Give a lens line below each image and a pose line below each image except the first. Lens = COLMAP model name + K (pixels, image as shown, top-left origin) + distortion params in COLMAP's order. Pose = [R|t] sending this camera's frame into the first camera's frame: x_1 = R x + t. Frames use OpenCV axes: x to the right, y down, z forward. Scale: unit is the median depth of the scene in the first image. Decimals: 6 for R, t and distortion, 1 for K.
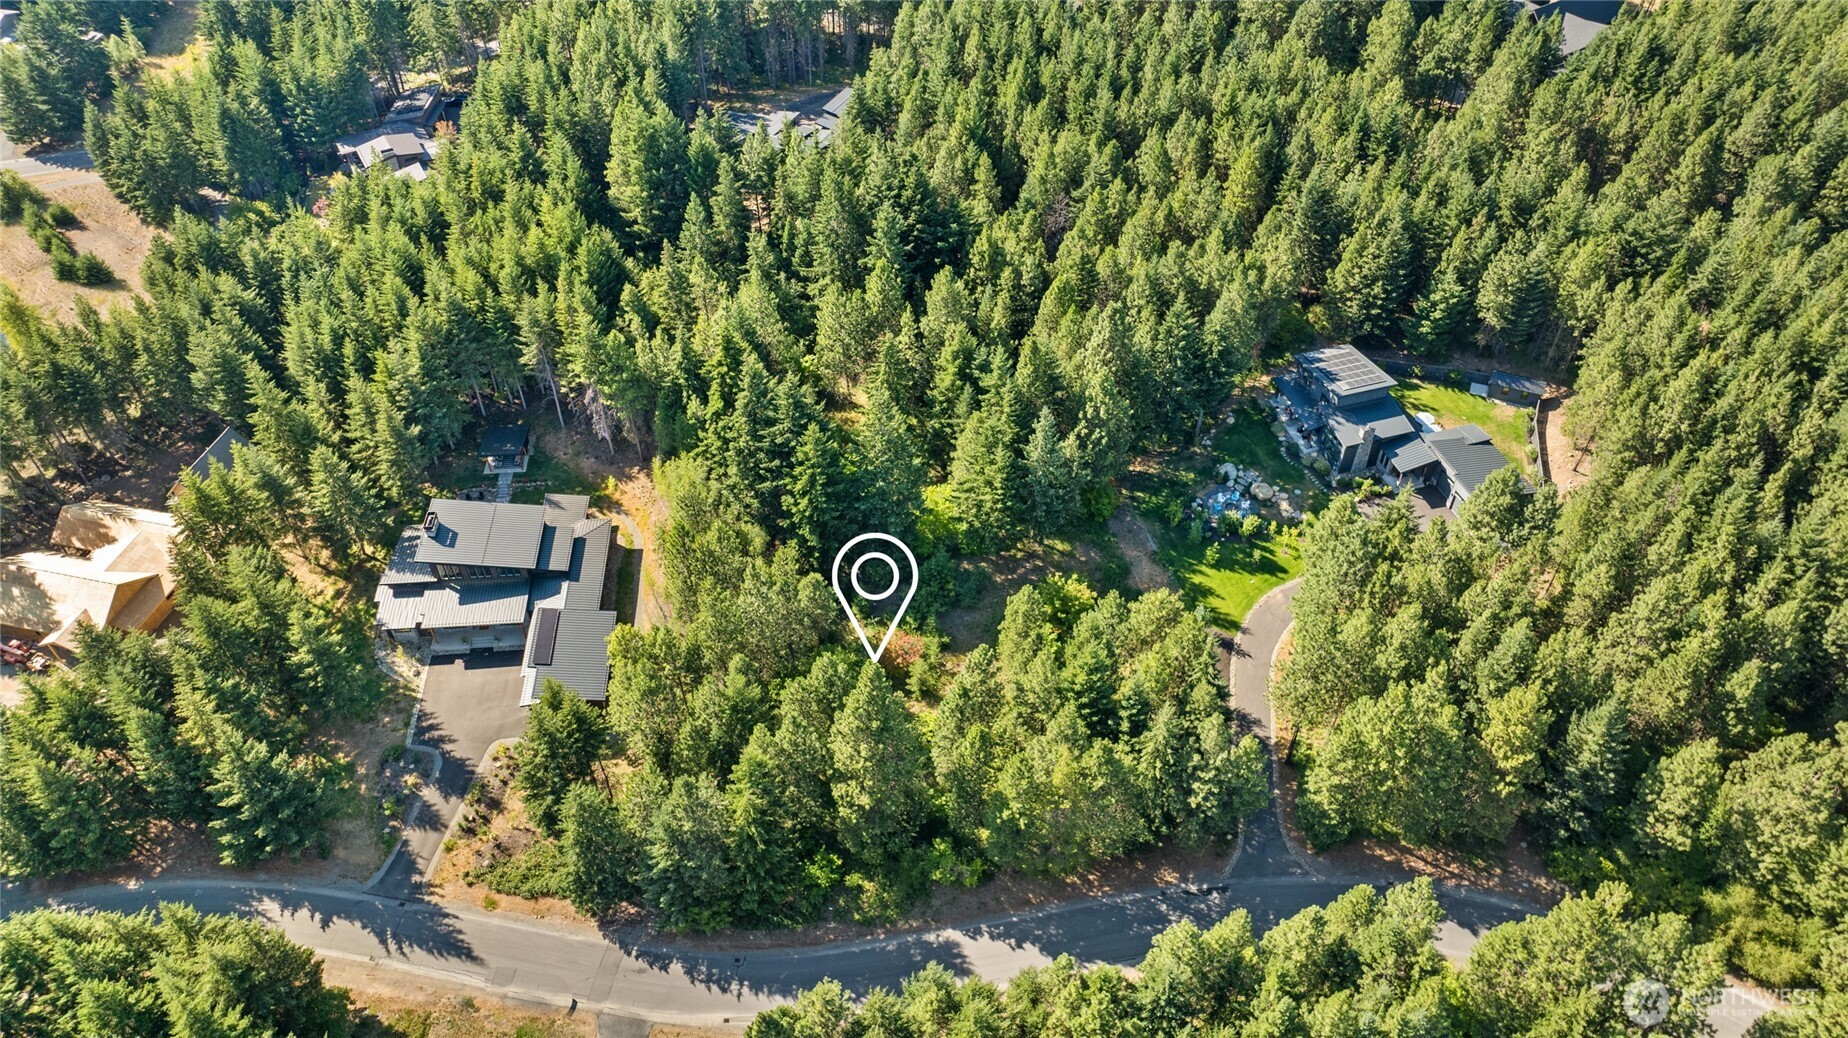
lens RADIAL K [[1301.5, 0, 921.2], [0, 1301.5, 530.8], [0, 0, 1]] dist [-0.002878, 0.002419]
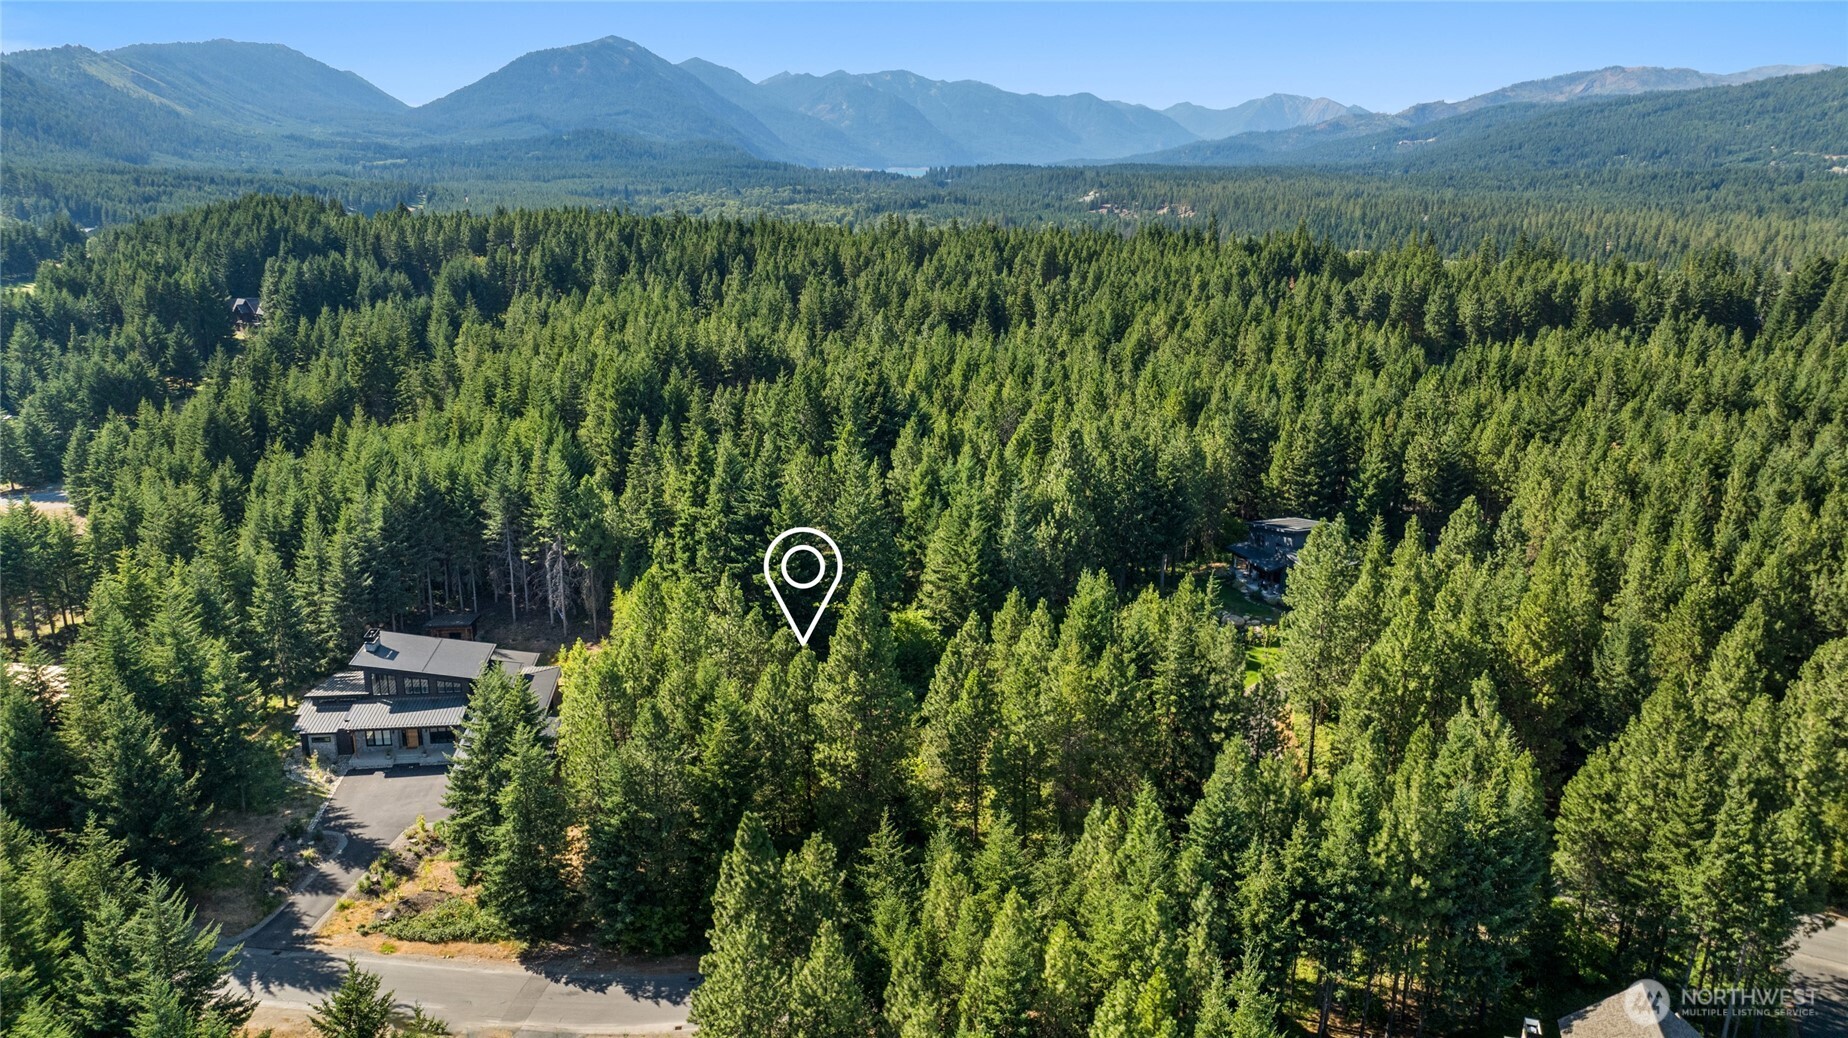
lens RADIAL K [[1301.5, 0, 923.8], [0, 1301.5, 528.5], [0, 0, 1]] dist [-0.002878, 0.002419]
pose [[0.997750, 0.001525, 0.067026, -0.045440], [0.030747, 0.877991, -0.477689, 0.420915], [-0.059577, 0.478675, 0.875969, 0.123572]]
